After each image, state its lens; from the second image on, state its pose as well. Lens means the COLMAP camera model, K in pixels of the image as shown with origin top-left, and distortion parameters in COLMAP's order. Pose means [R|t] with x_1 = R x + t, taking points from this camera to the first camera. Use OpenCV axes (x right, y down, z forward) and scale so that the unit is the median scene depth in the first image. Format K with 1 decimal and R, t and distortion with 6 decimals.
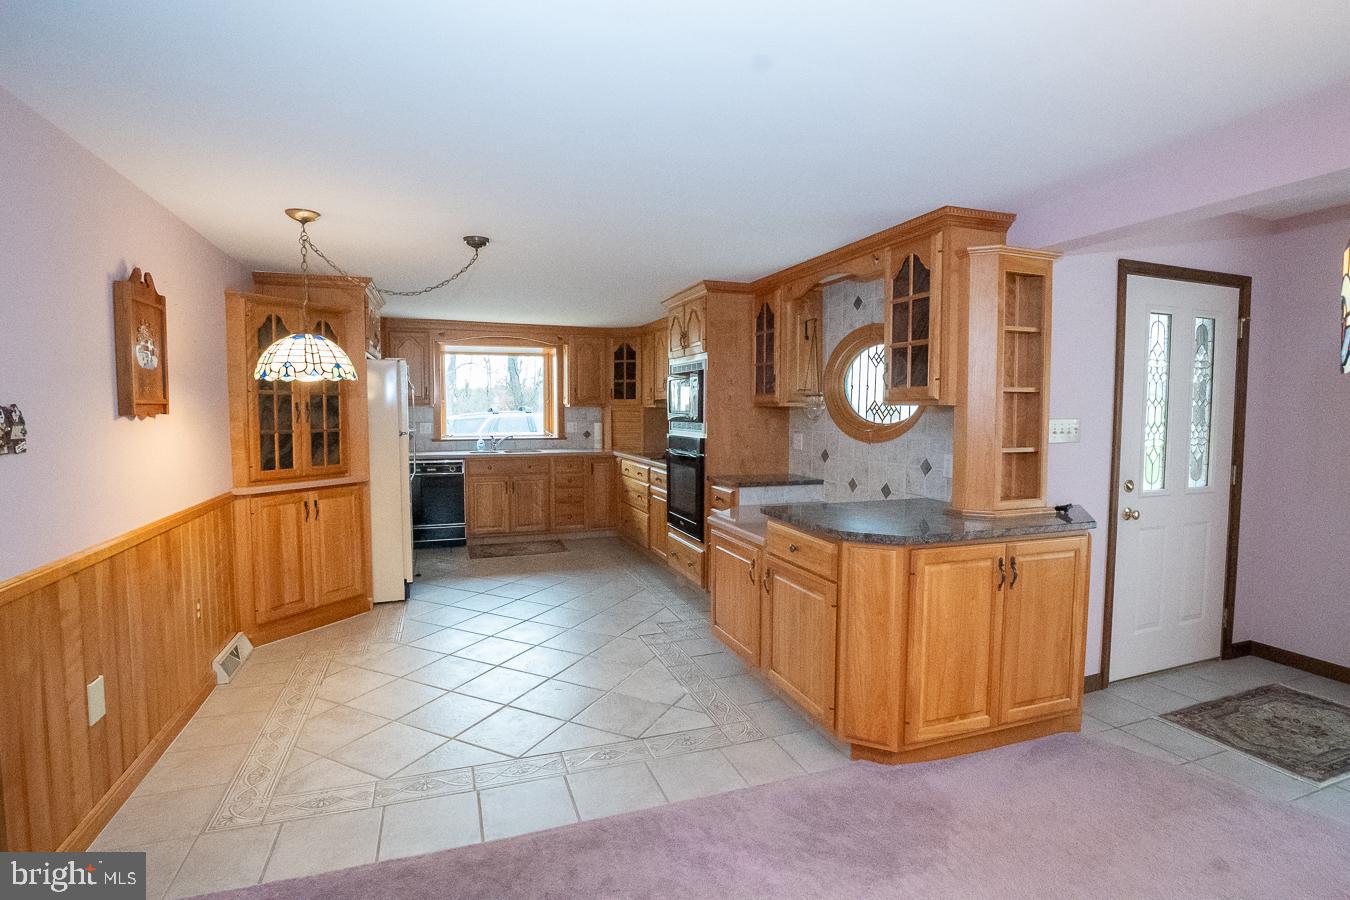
lens RADIAL K [[653.2, 0, 675.0], [0, 653.2, 450.0], [0, 0, 1]] dist [-0.047700, 0.010937]
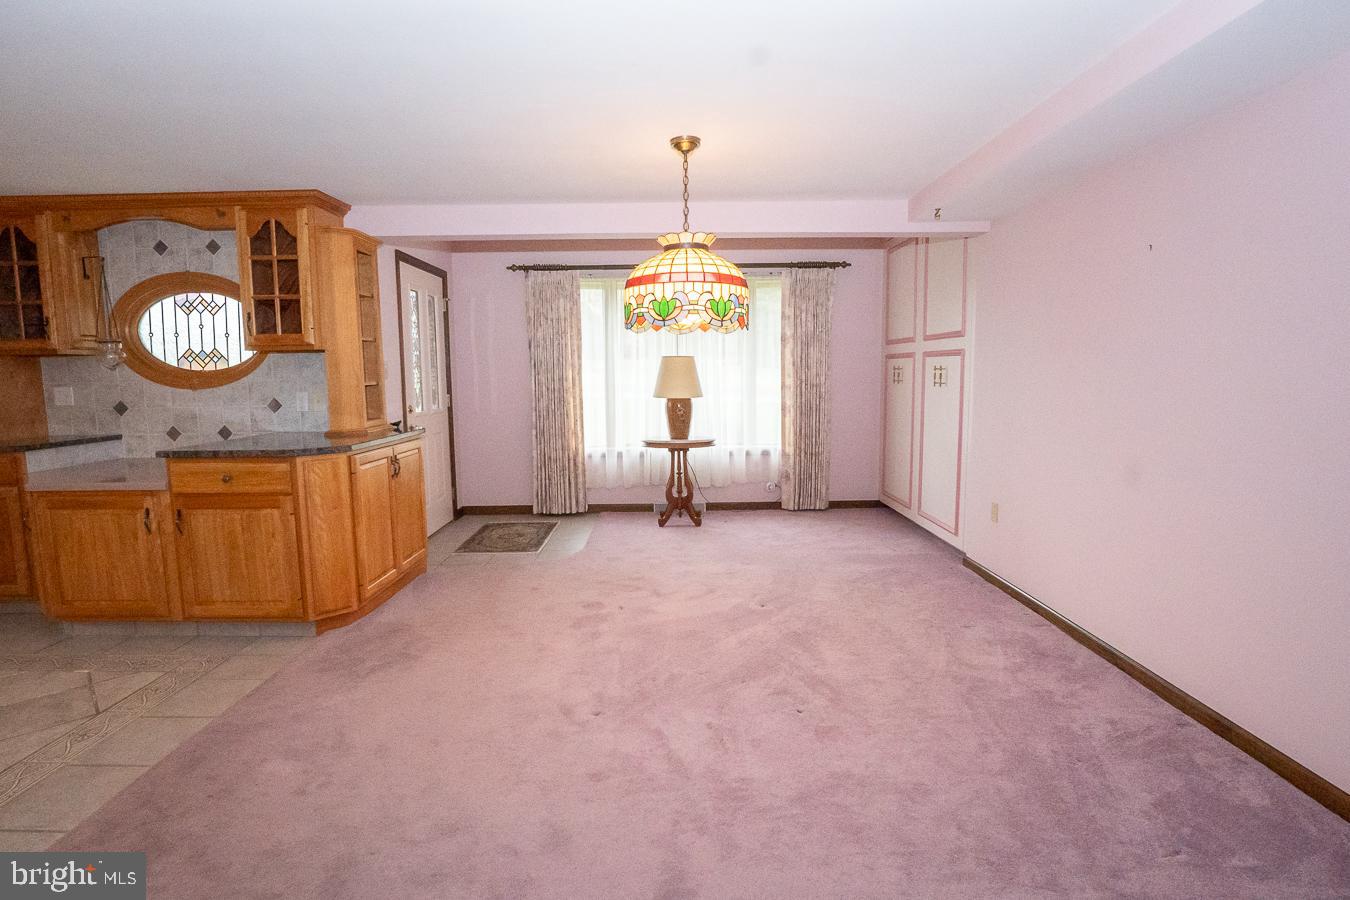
lens RADIAL K [[688.7, 0, 681.0], [0, 688.7, 450.5], [0, 0, 1]] dist [-0.052420, 0.012819]
pose [[0.315820, -0.113015, 0.942065, -0.576620], [0.069505, 0.992969, 0.095820, 0.045026], [-0.946270, 0.035216, 0.321454, -0.072662]]
